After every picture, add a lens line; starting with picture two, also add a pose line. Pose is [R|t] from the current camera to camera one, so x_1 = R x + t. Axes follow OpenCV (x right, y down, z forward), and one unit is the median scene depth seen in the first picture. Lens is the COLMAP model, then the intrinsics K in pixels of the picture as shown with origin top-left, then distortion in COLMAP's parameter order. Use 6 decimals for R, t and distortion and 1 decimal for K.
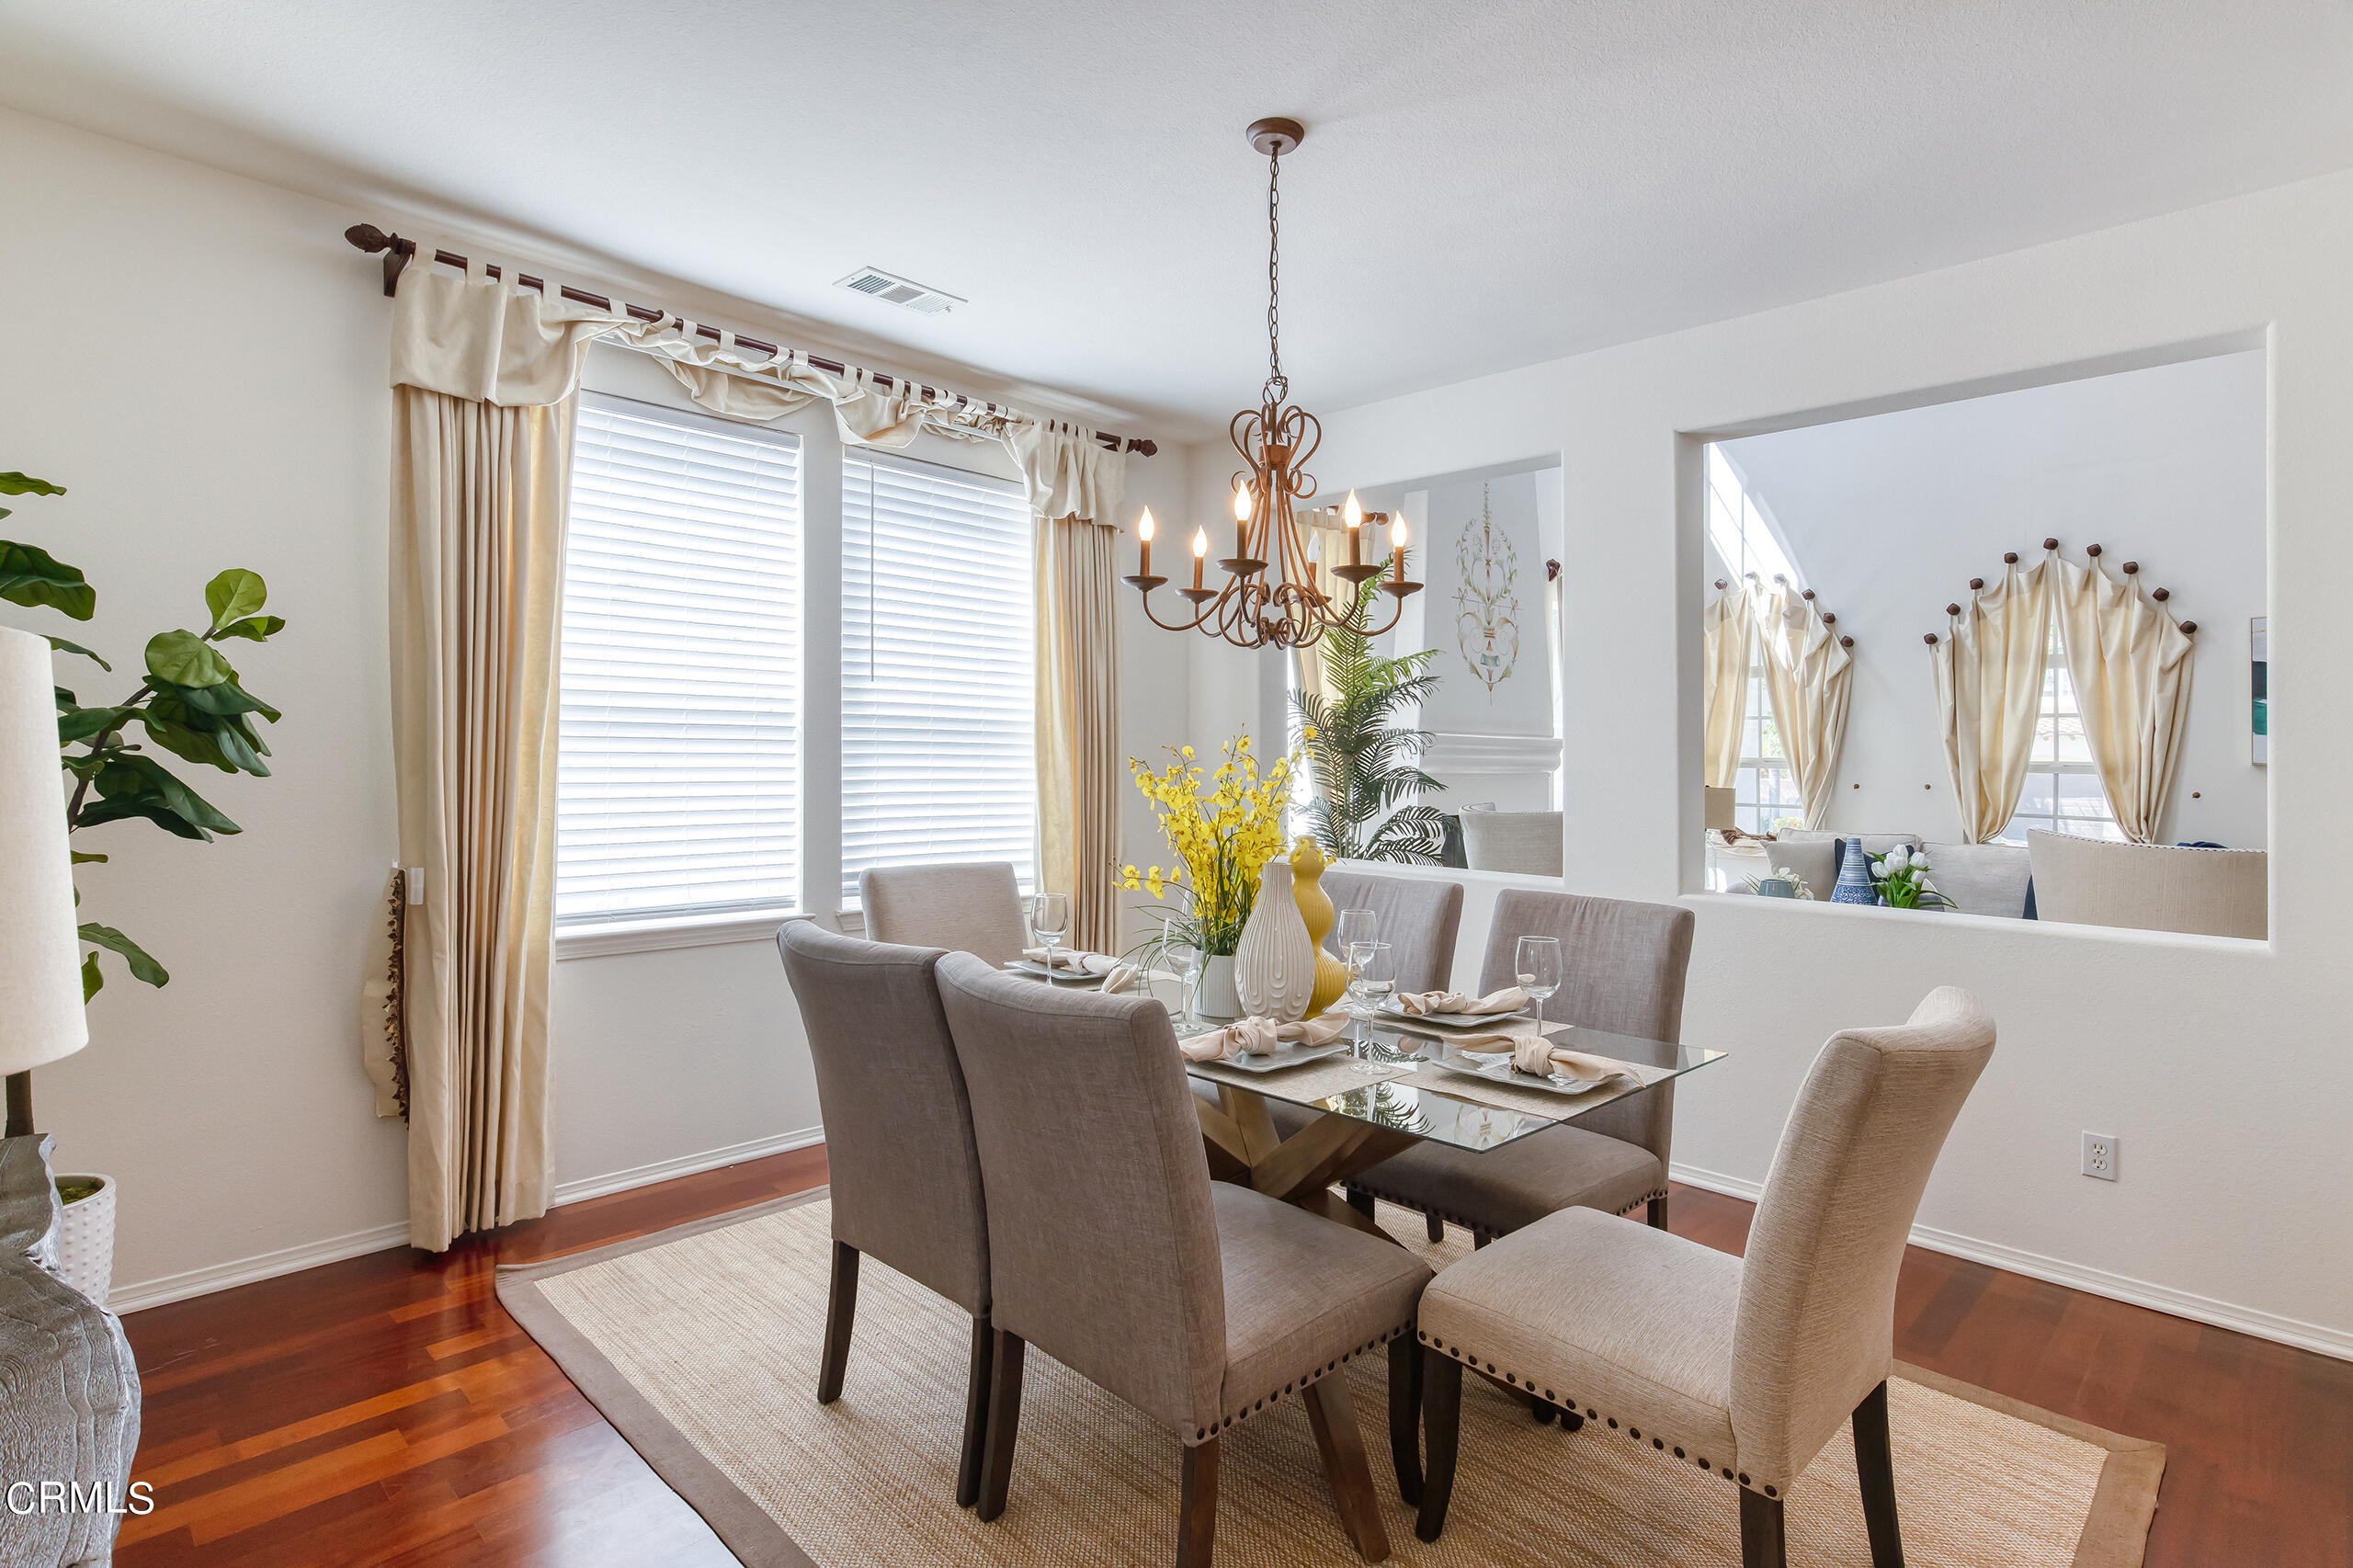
lens RADIAL K [[1183.0, 0, 1181.8], [0, 1183.0, 768.7], [0, 0, 1]] dist [0.000213, 0.003889]
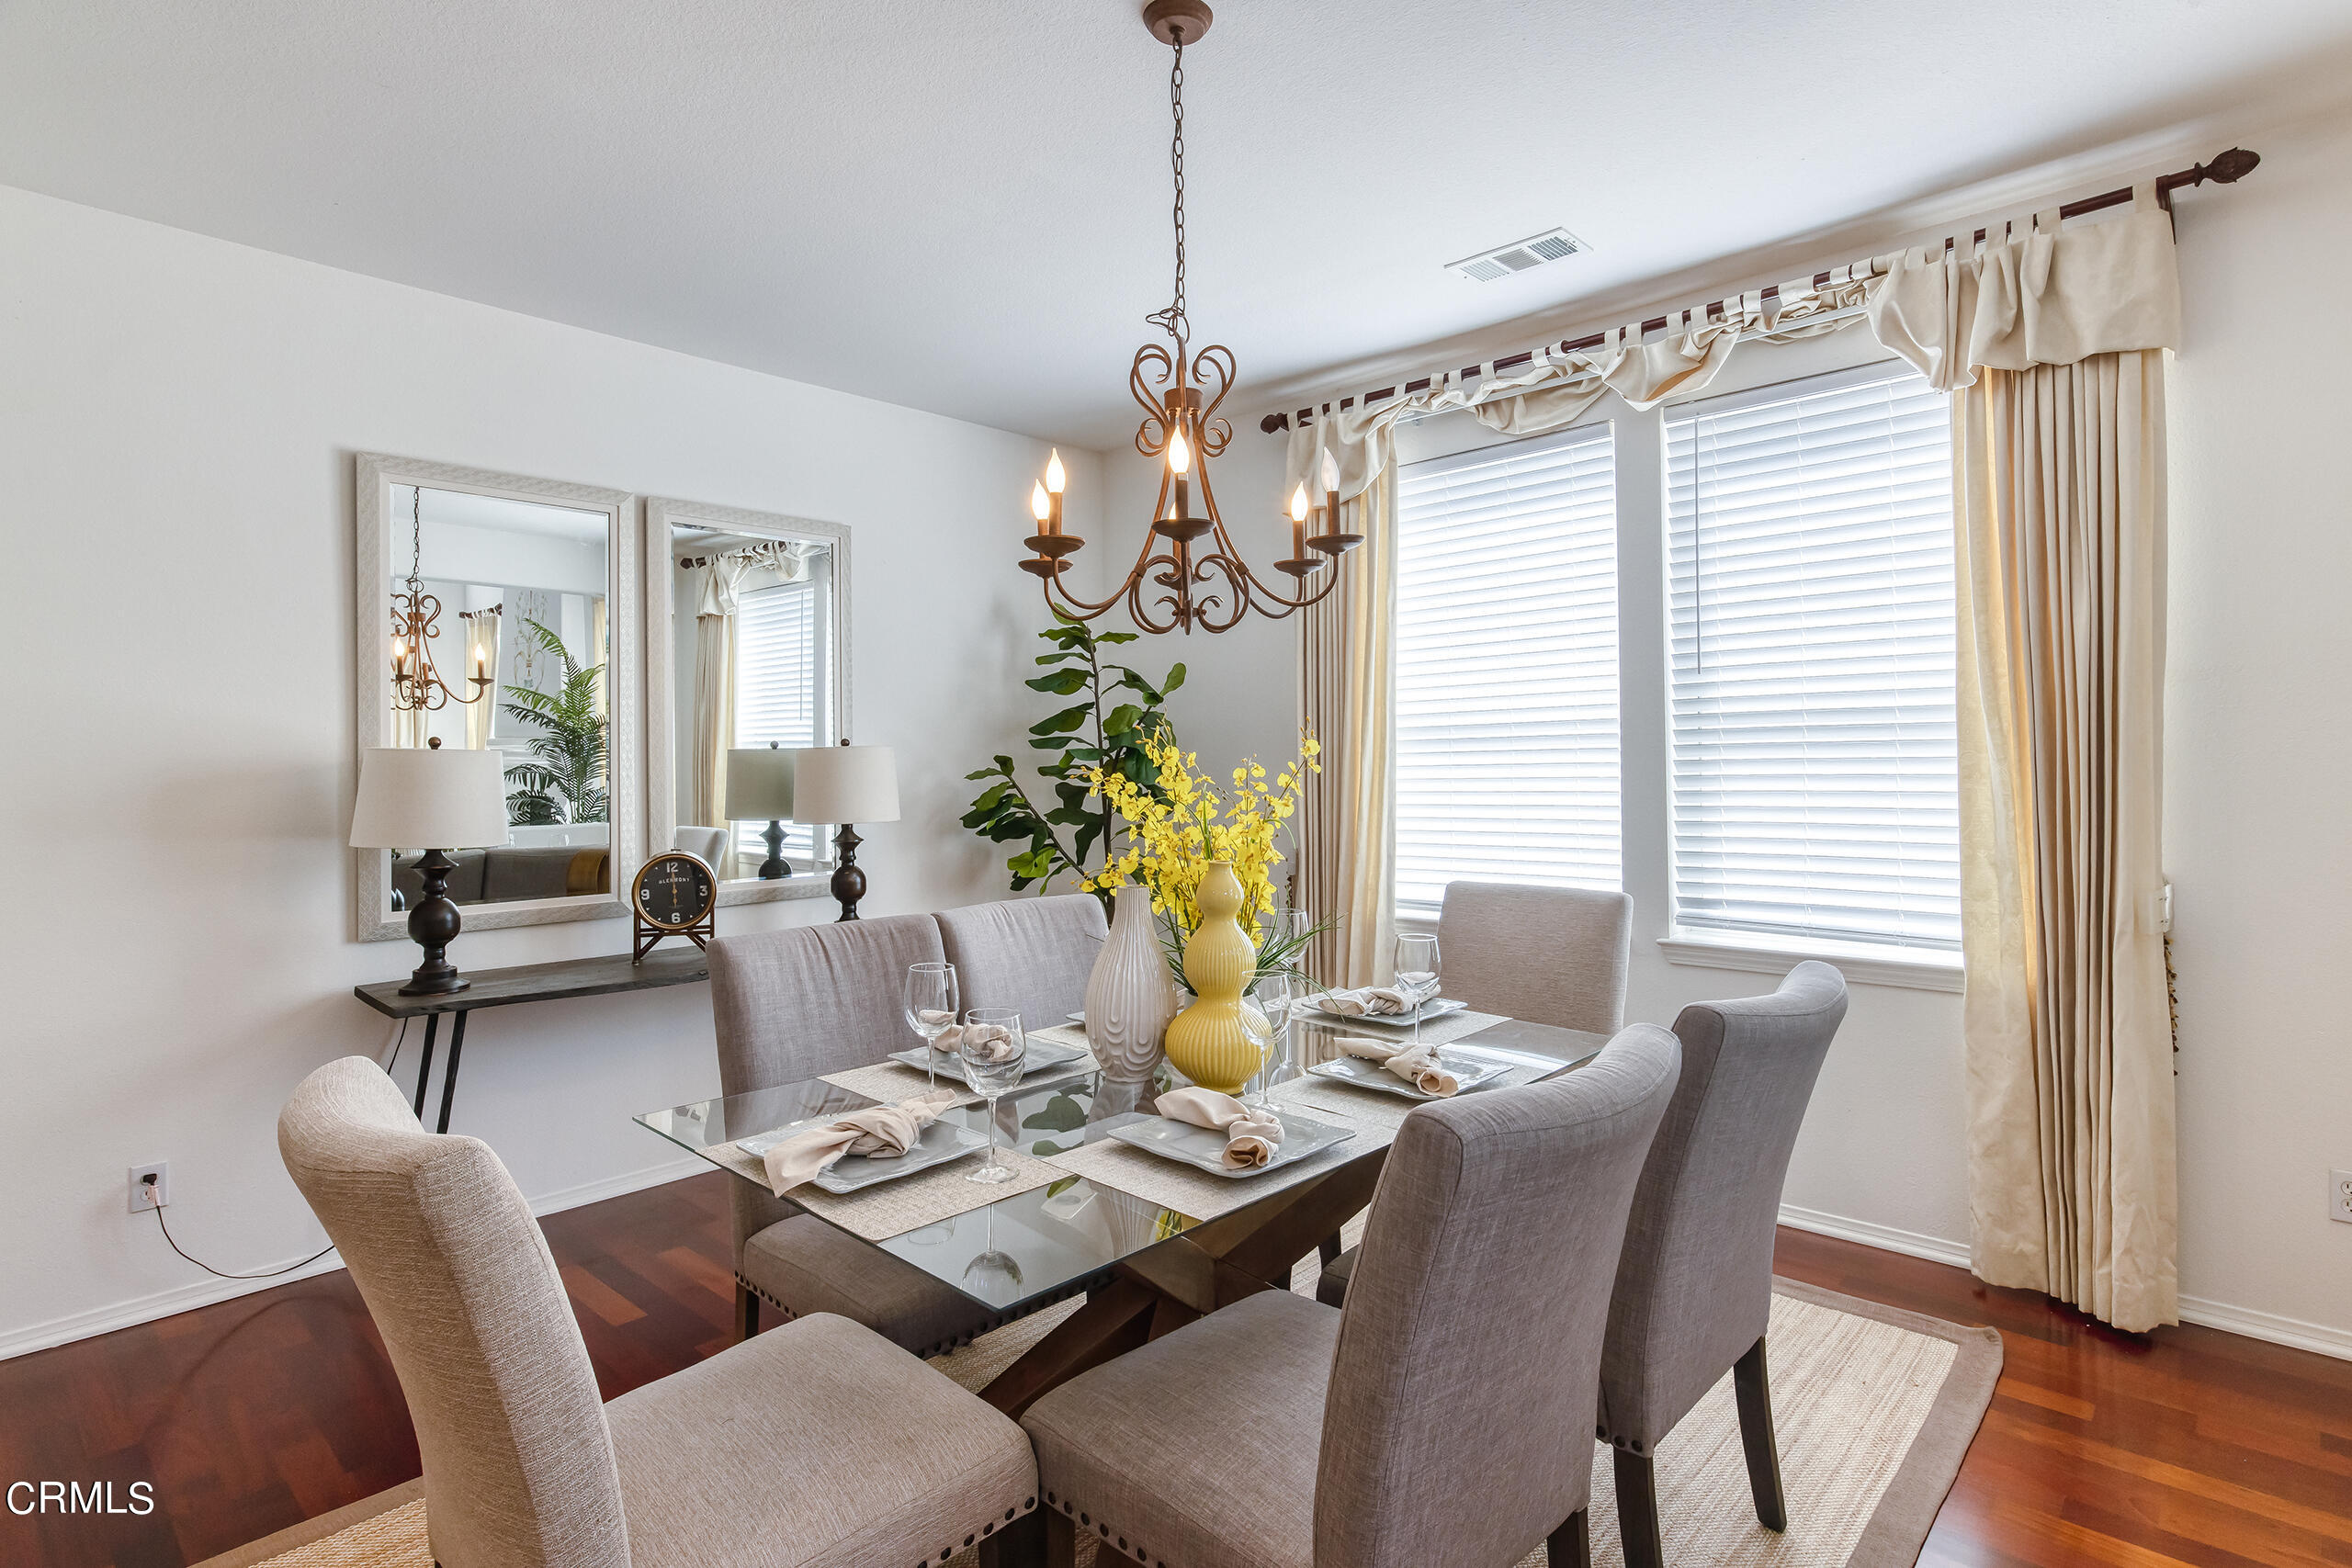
lens RADIAL K [[1182.4, 0, 1181.3], [0, 1182.4, 780.7], [0, 0, 1]] dist [0.000213, 0.003889]
pose [[0.032265, -0.004758, -0.999468, 0.599756], [0.002407, 0.999986, -0.004682, 0.005493], [0.999476, -0.002255, 0.032276, 0.637953]]
